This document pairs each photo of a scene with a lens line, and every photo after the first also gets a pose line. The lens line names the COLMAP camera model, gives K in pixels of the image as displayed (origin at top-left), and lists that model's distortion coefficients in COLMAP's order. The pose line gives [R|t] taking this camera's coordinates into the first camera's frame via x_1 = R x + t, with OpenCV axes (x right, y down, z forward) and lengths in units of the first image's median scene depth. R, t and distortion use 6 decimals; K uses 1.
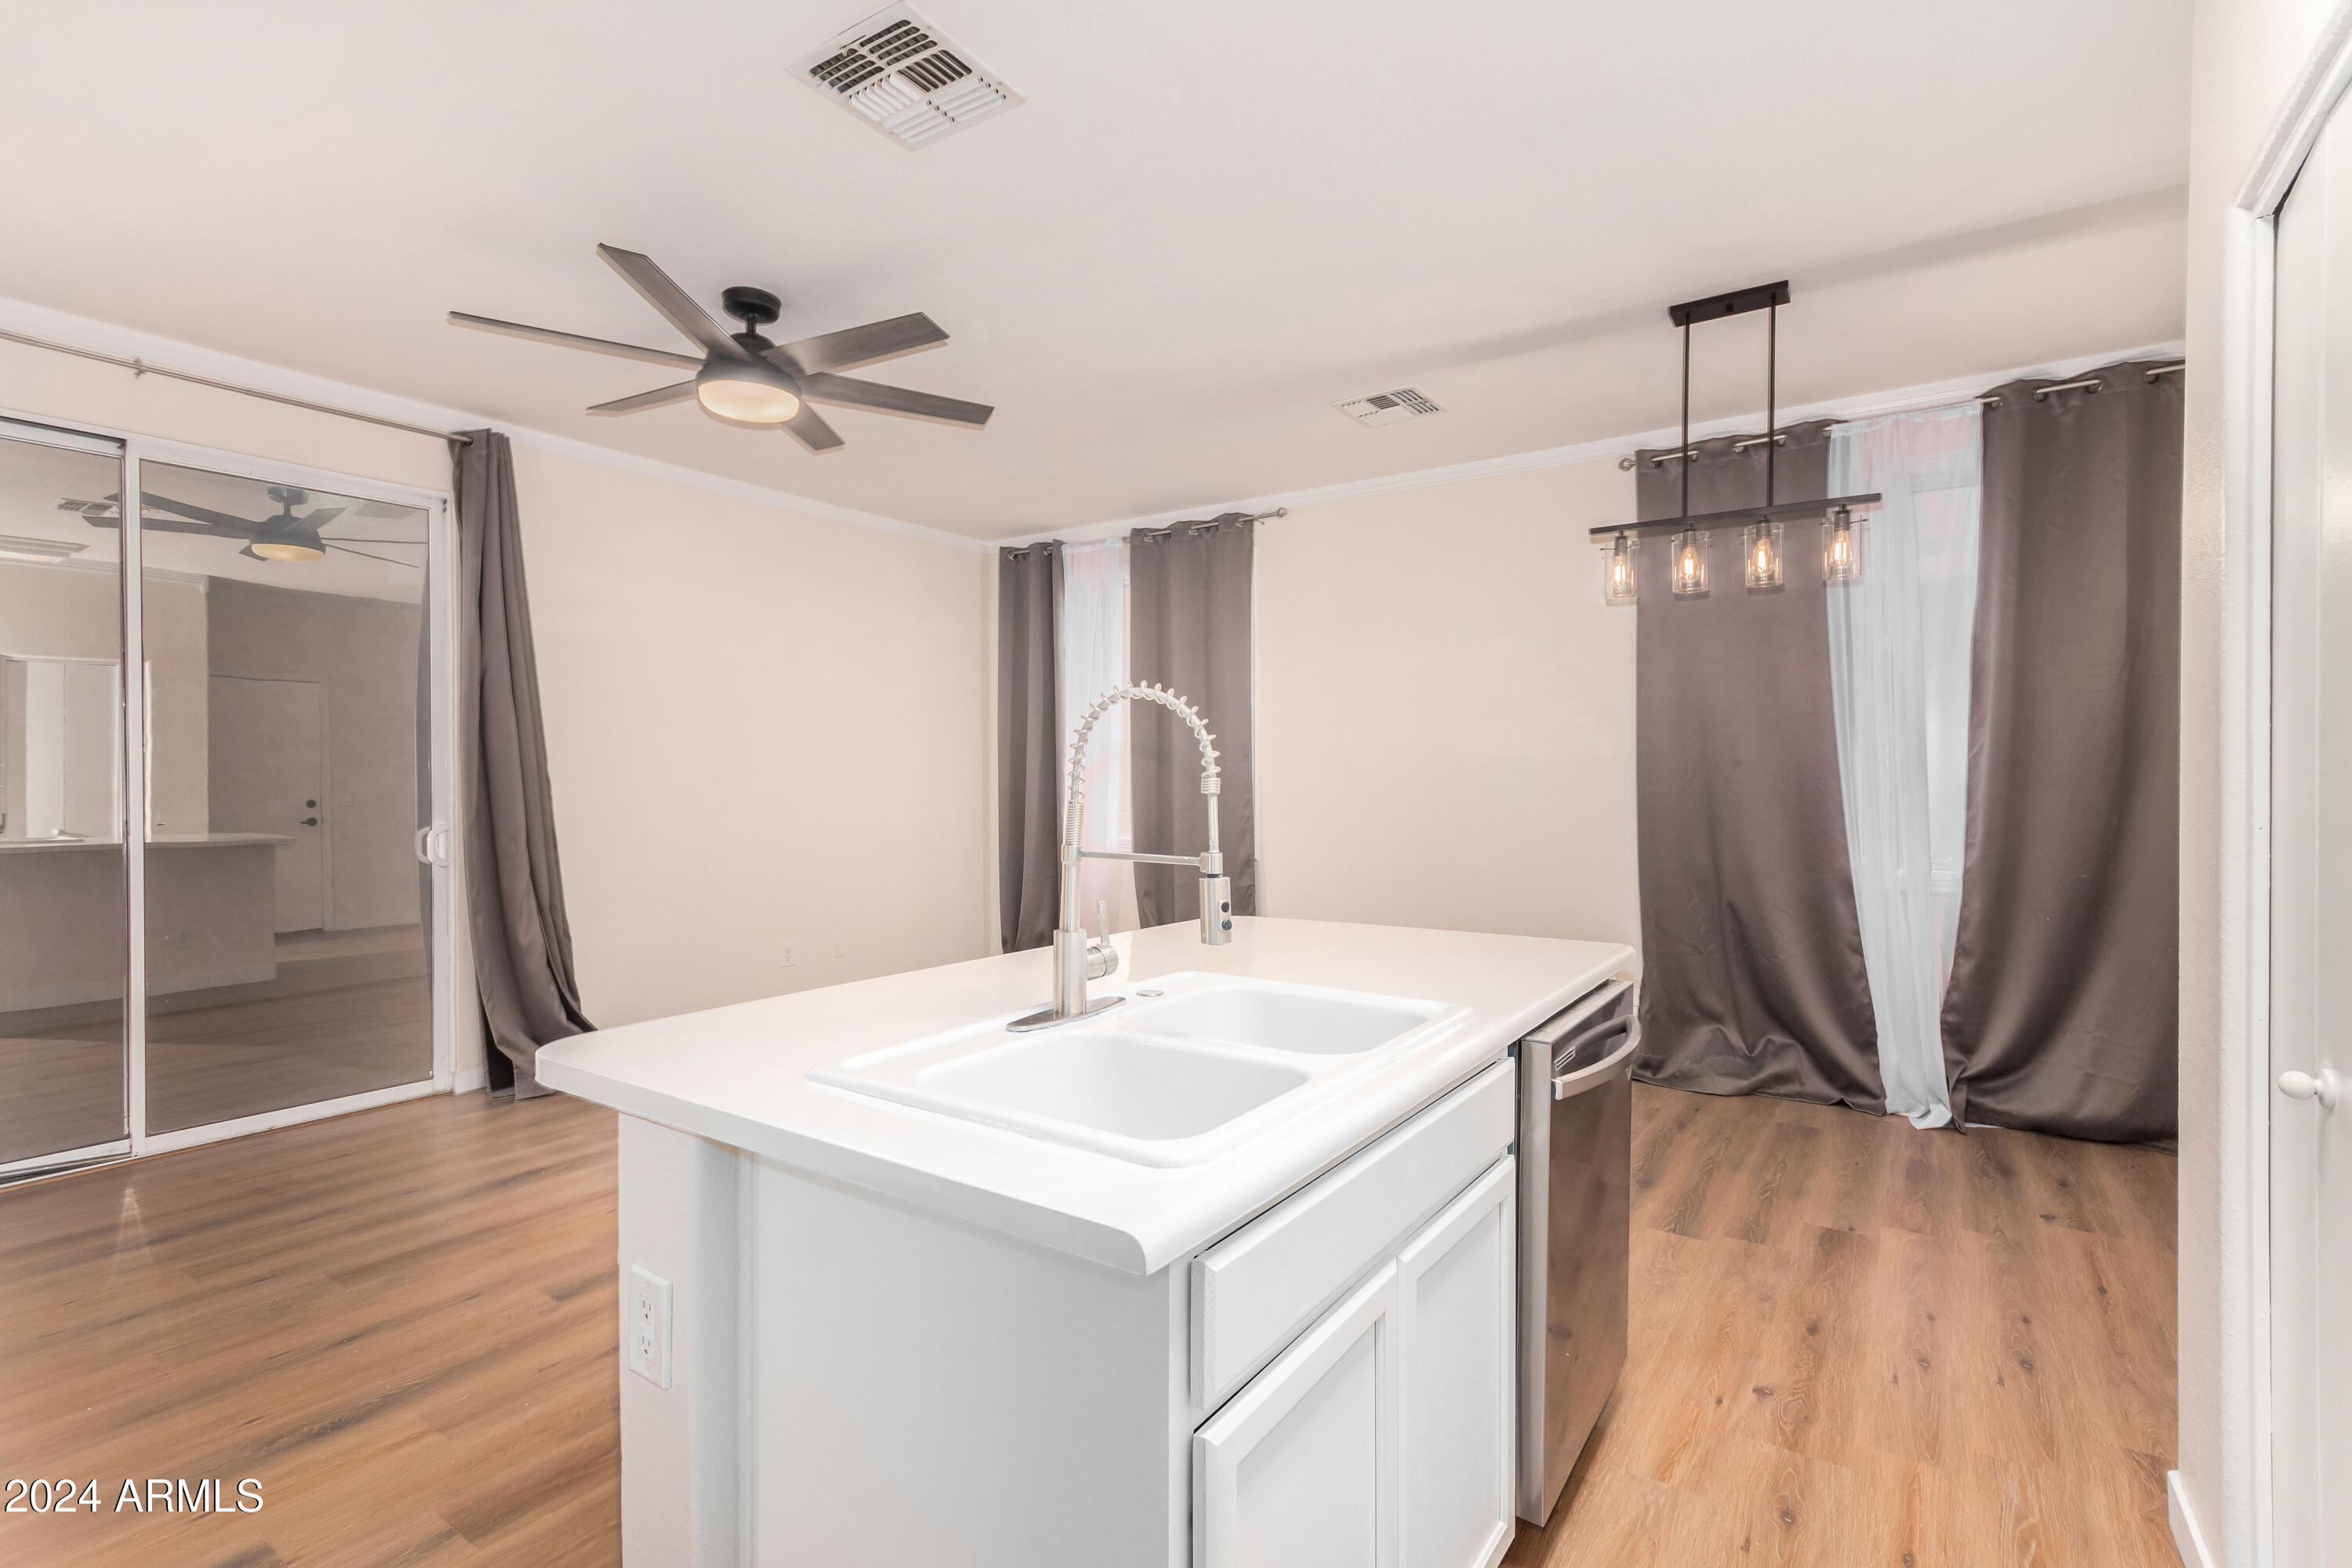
lens RADIAL K [[1095.2, 0, 1179.7], [0, 1095.2, 795.5], [0, 0, 1]] dist [0.009402, -0.001368]
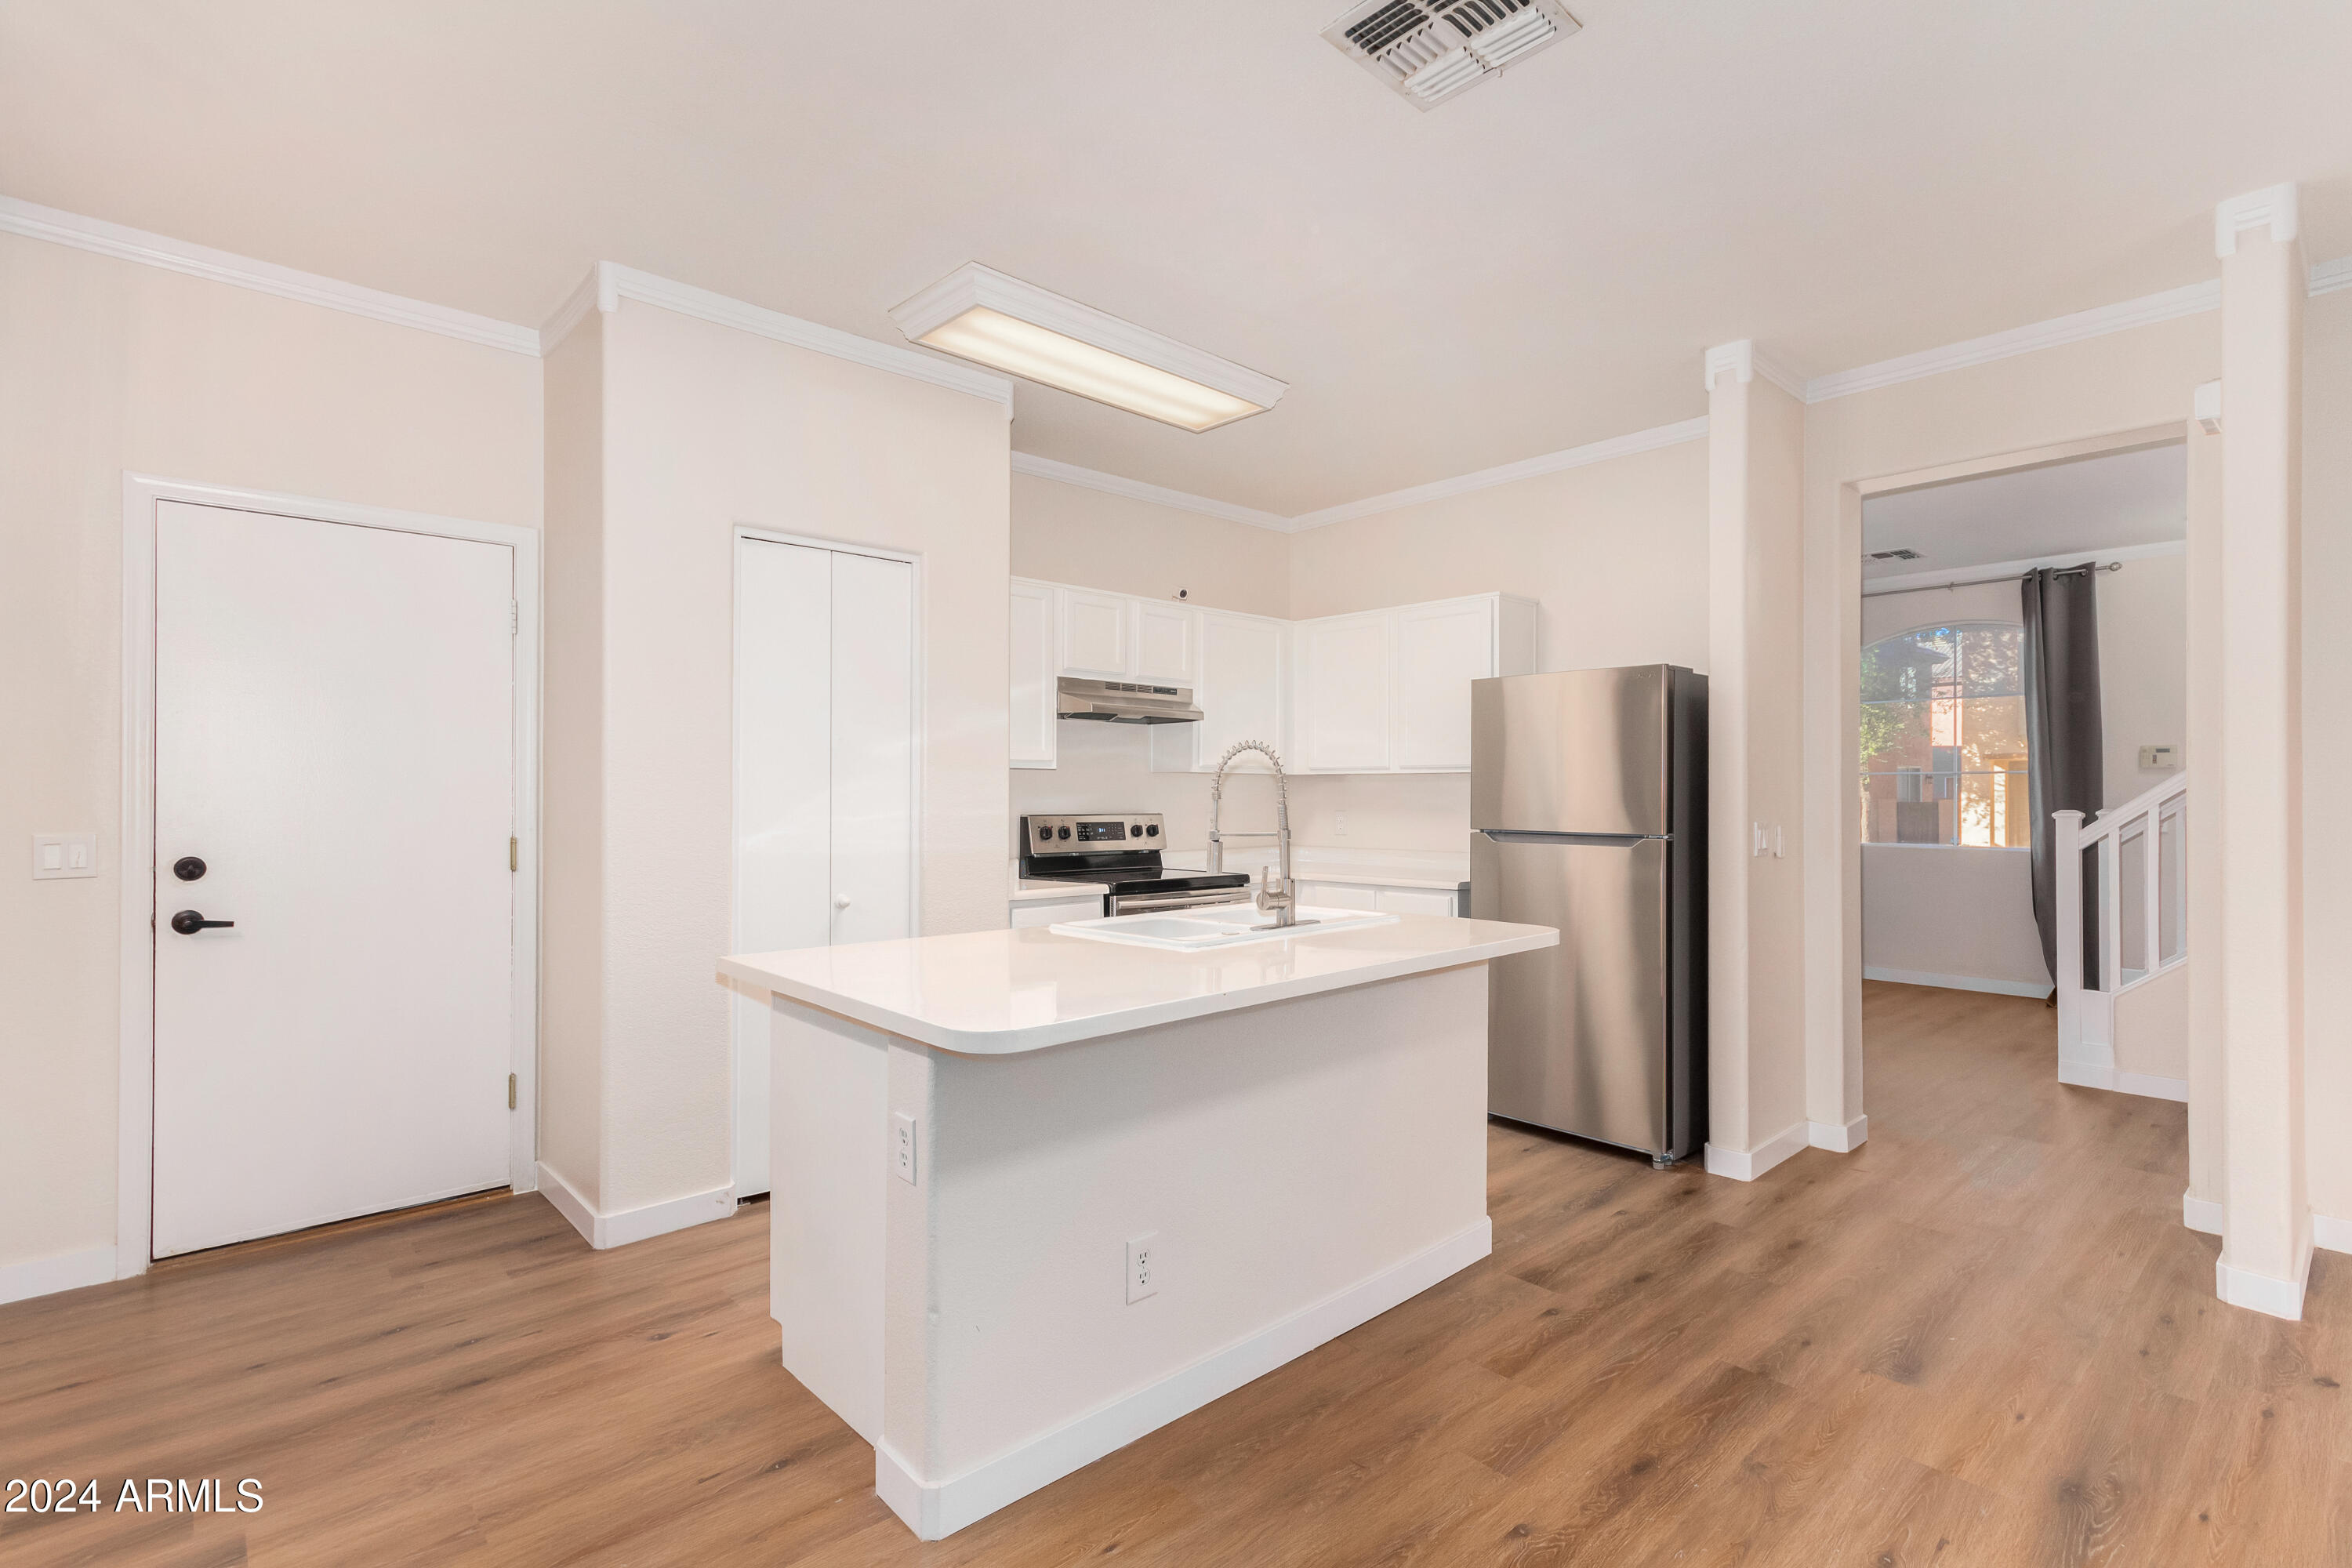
lens RADIAL K [[1095.2, 0, 1172.3], [0, 1095.2, 782.9], [0, 0, 1]] dist [0.009402, -0.001368]
pose [[-0.972614, 0.001838, 0.232420, -0.130898], [0.004023, 0.999952, 0.008926, -0.015936], [-0.232393, 0.009616, -0.972574, 1.088596]]
